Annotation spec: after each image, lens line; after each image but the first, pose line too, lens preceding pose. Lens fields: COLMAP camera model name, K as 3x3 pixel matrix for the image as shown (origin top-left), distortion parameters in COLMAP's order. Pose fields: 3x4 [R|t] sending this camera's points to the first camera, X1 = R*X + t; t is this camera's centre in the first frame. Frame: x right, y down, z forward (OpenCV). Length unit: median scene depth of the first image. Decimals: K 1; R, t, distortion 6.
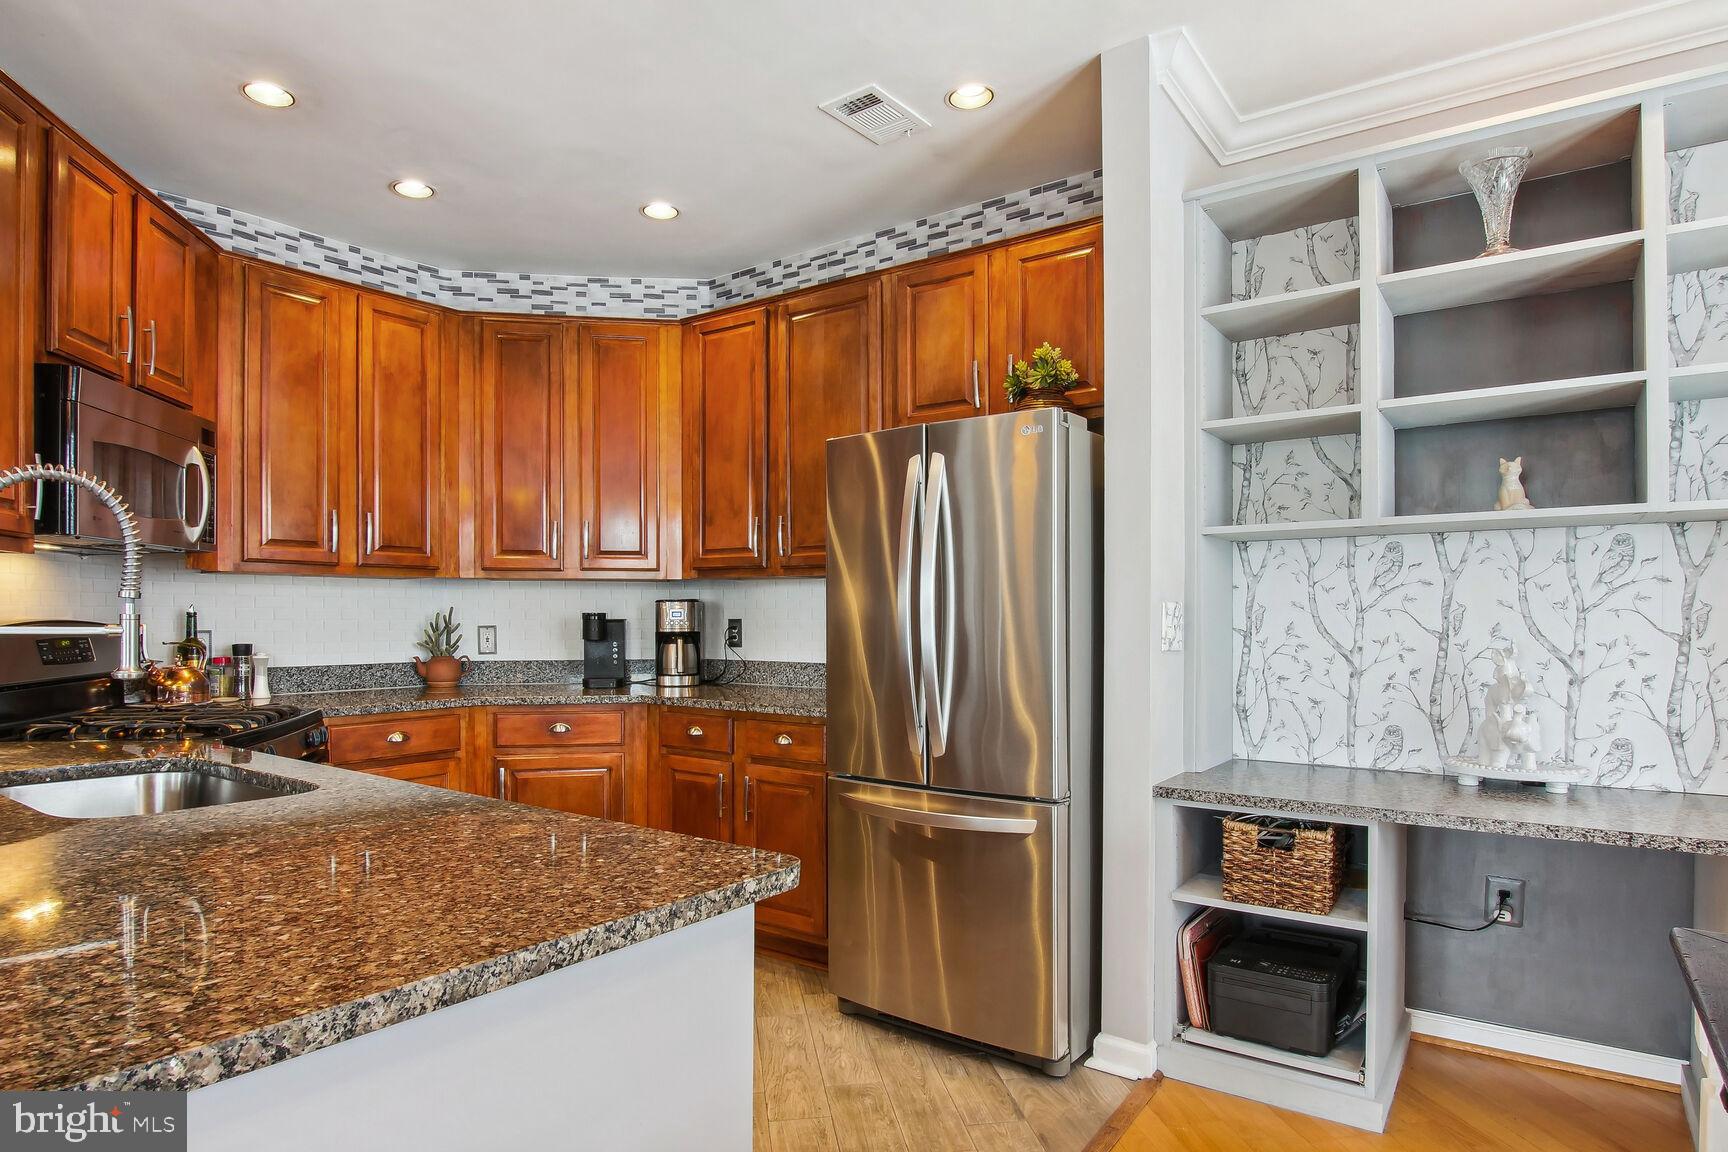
lens RADIAL K [[970.9, 0, 856.2], [0, 970.9, 618.0], [0, 0, 1]] dist [-0.014845, -0.000003]
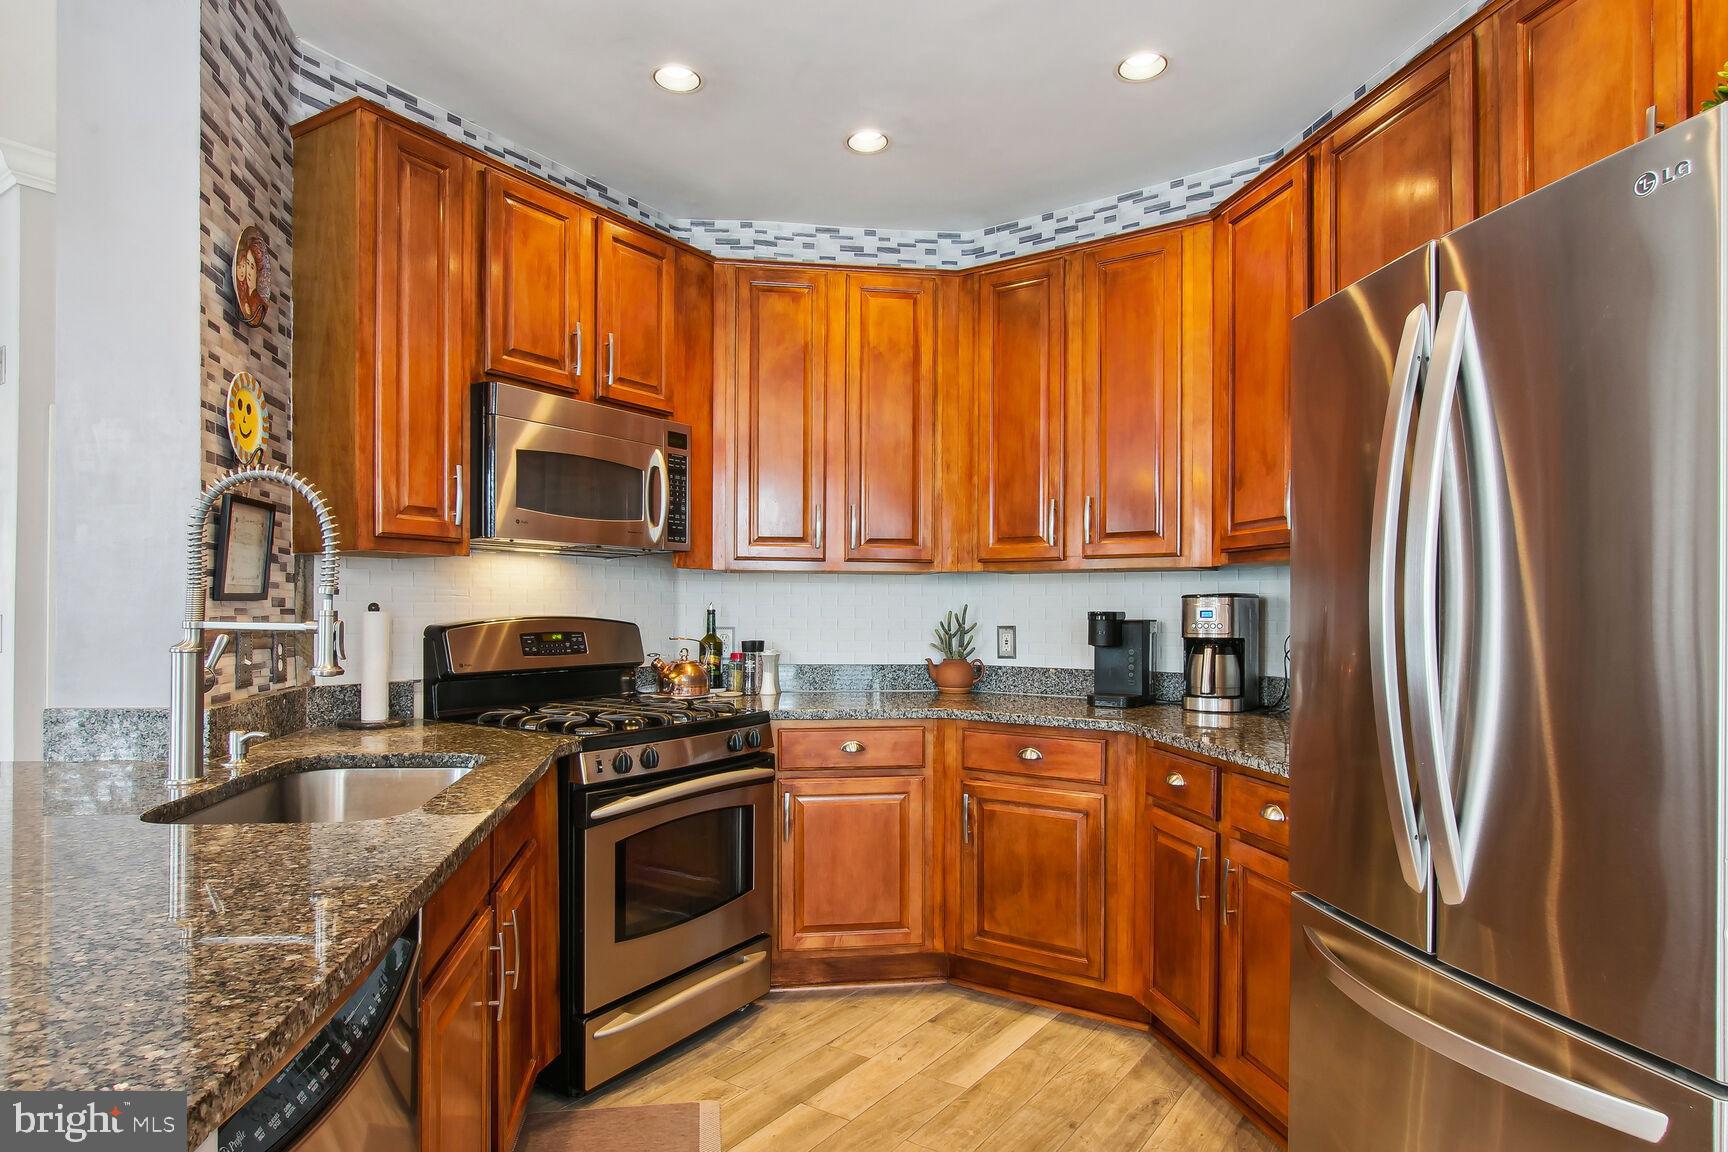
lens RADIAL K [[970.9, 0, 856.2], [0, 970.9, 618.0], [0, 0, 1]] dist [-0.014845, -0.000003]
pose [[0.716403, 0.008097, -0.697640, 0.152660], [-0.007777, 0.999963, 0.003620, -0.001735], [0.697643, 0.002832, 0.716440, 0.315623]]
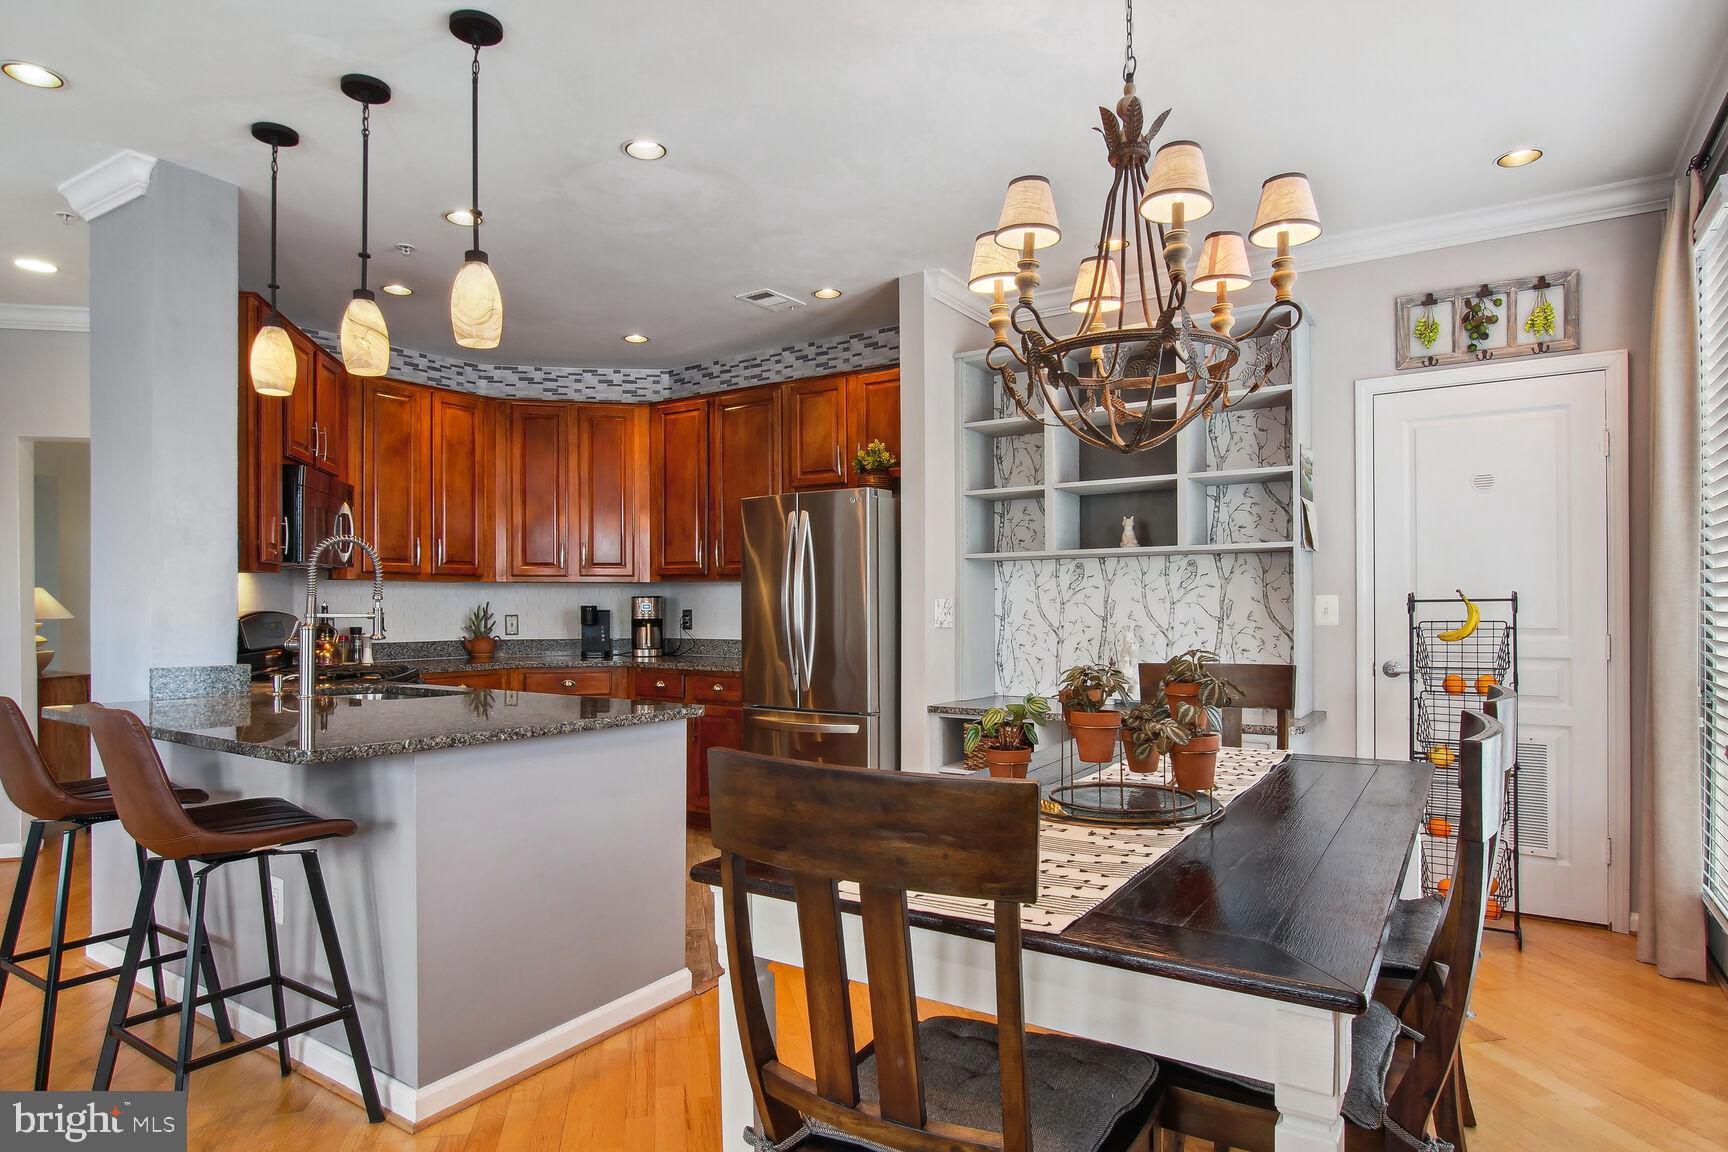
lens RADIAL K [[971.3, 0, 853.7], [0, 971.3, 603.9], [0, 0, 1]] dist [-0.016572, 0.000571]
pose [[0.999330, -0.001838, 0.036554, 0.077384], [0.002035, 0.999984, -0.005358, 0.000756], [-0.036543, 0.005429, 0.999317, -0.499308]]
